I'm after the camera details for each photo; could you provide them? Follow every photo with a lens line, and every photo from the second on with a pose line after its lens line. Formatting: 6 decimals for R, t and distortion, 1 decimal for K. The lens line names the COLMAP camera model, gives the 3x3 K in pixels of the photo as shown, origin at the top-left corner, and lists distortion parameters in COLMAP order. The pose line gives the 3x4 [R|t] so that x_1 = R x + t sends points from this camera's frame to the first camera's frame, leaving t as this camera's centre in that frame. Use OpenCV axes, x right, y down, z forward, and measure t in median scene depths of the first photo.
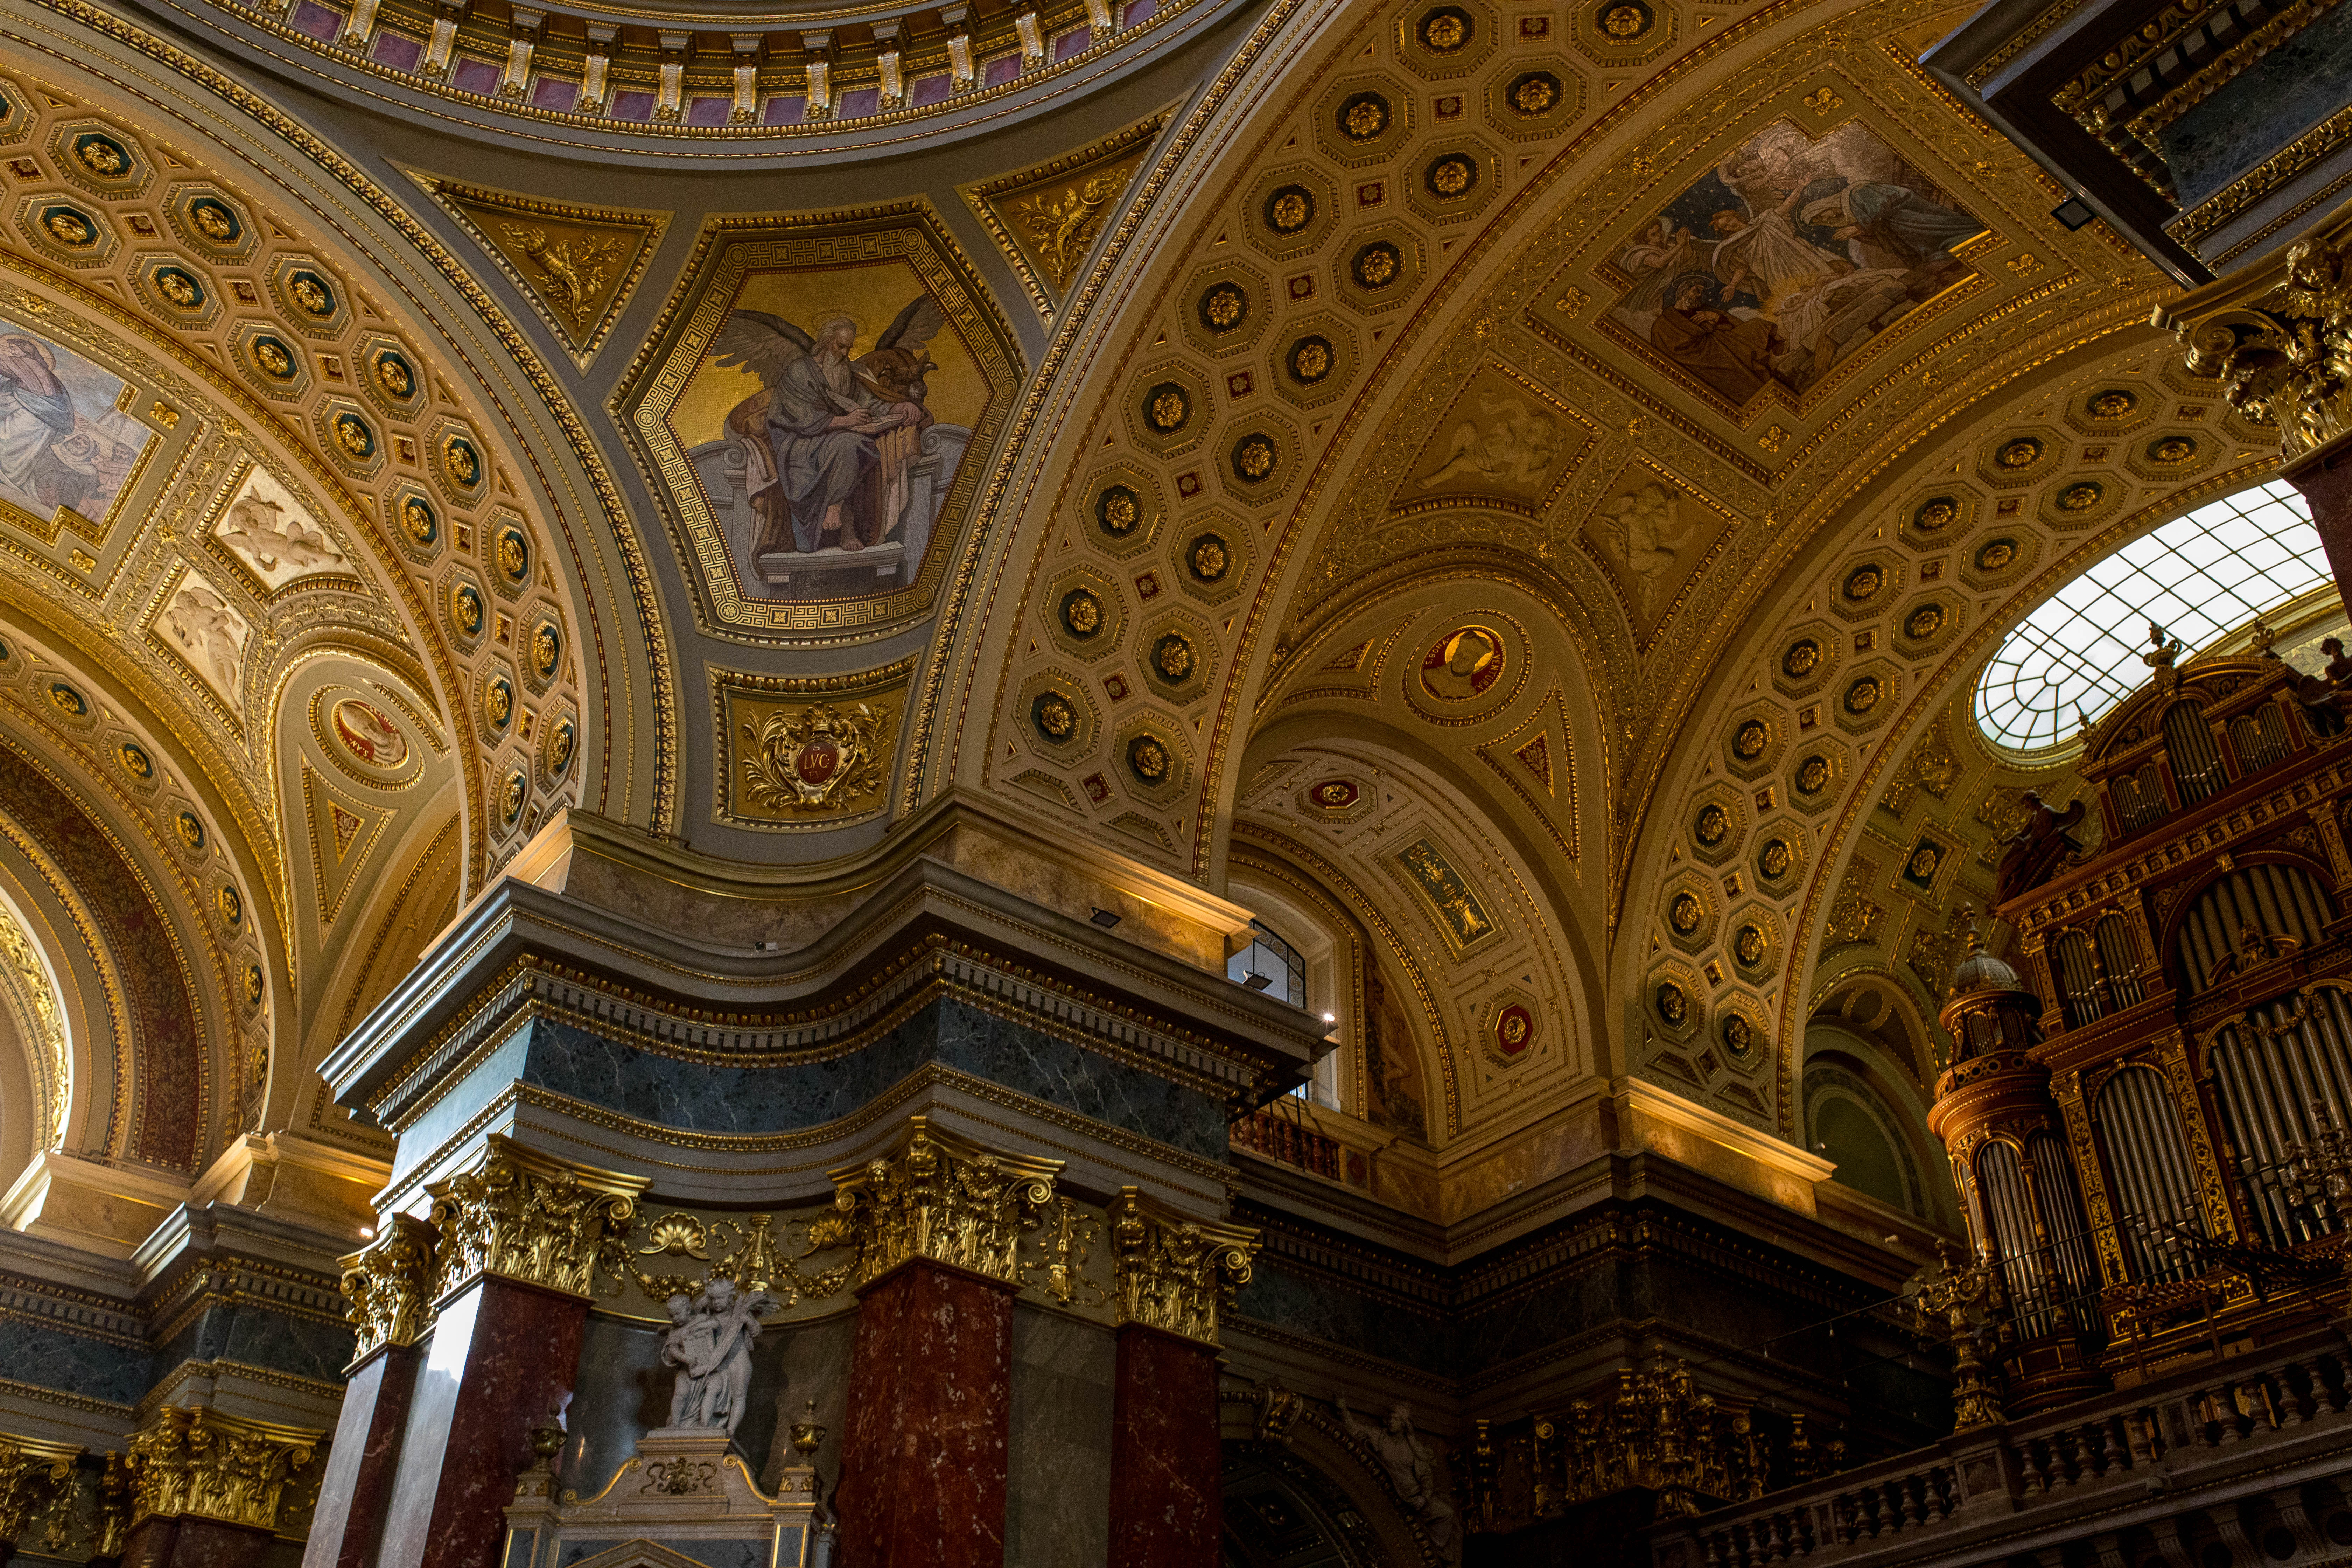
lens RADIAL K [[2129.5, 0, 1176.0], [0, 2129.5, 784.0], [0, 0, 1]] dist [-0.023481, 0.000152]
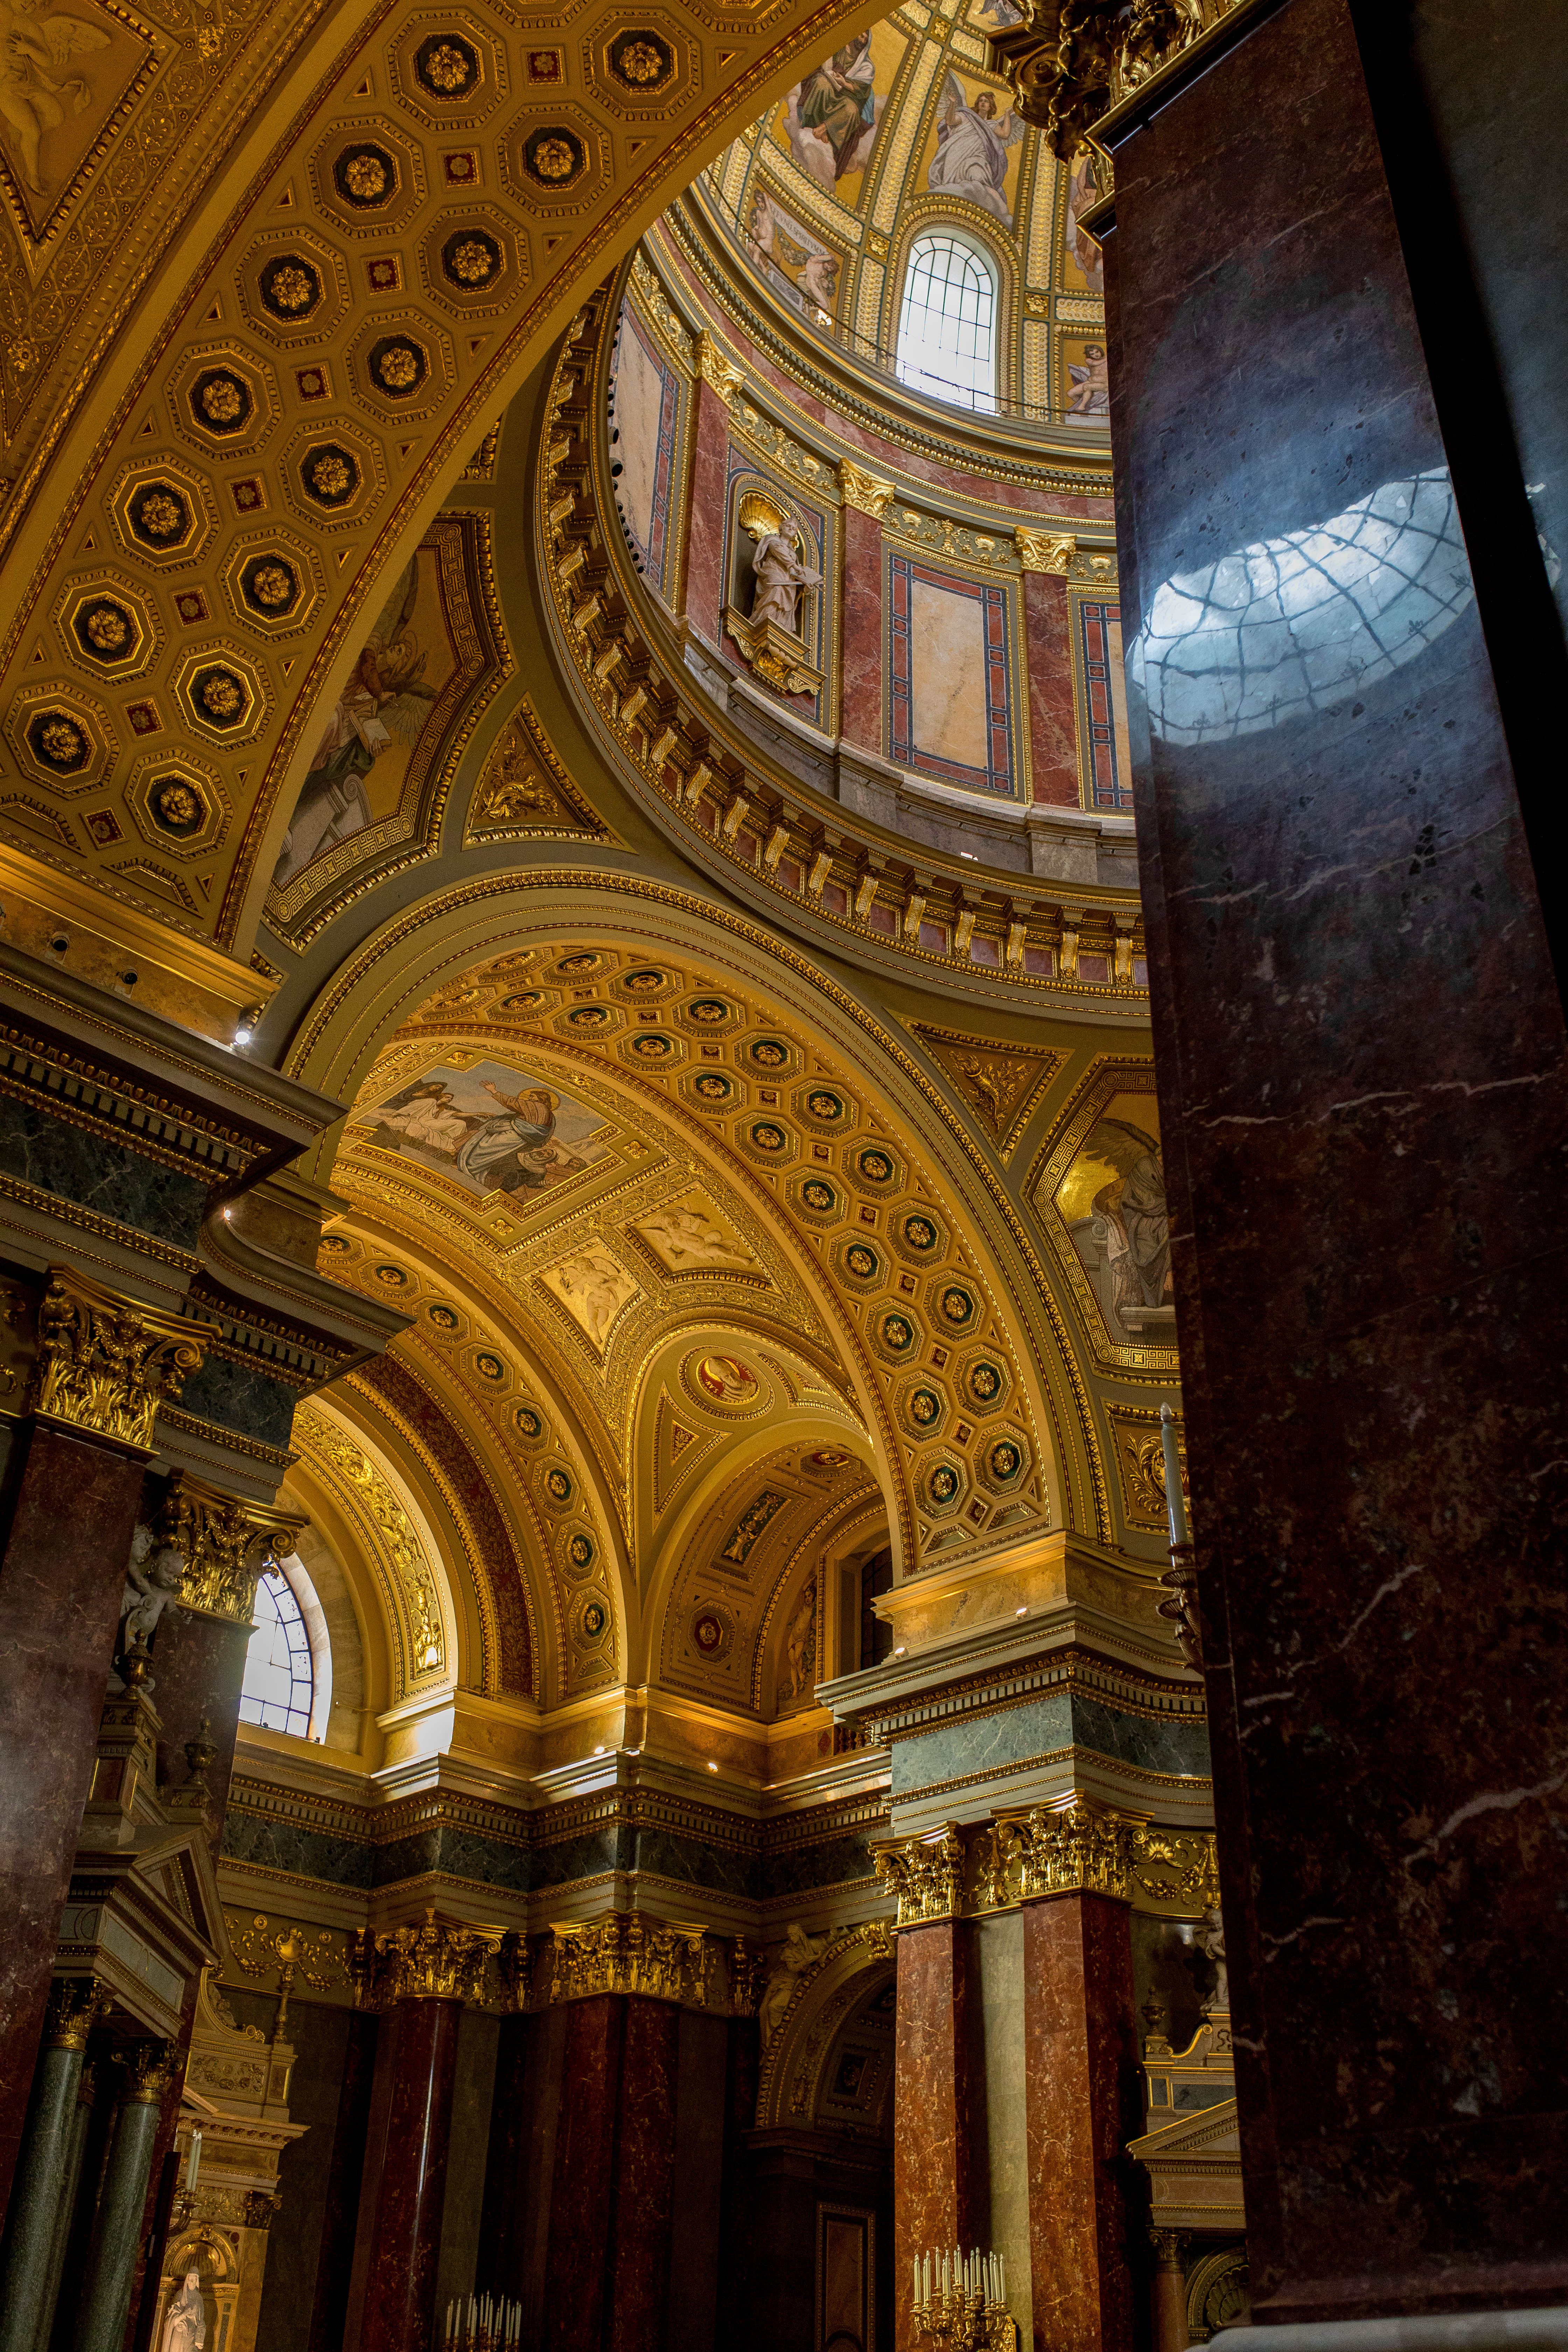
lens RADIAL K [[2129.5, 0, 782.5], [0, 2129.5, 1101.0], [0, 0, 1]] dist [-0.023481, 0.000152]
pose [[0.995549, 0.067011, 0.066274, -0.499142], [-0.067839, 0.997643, 0.010319, -0.234325], [-0.065426, -0.014769, 0.997748, -0.328948]]
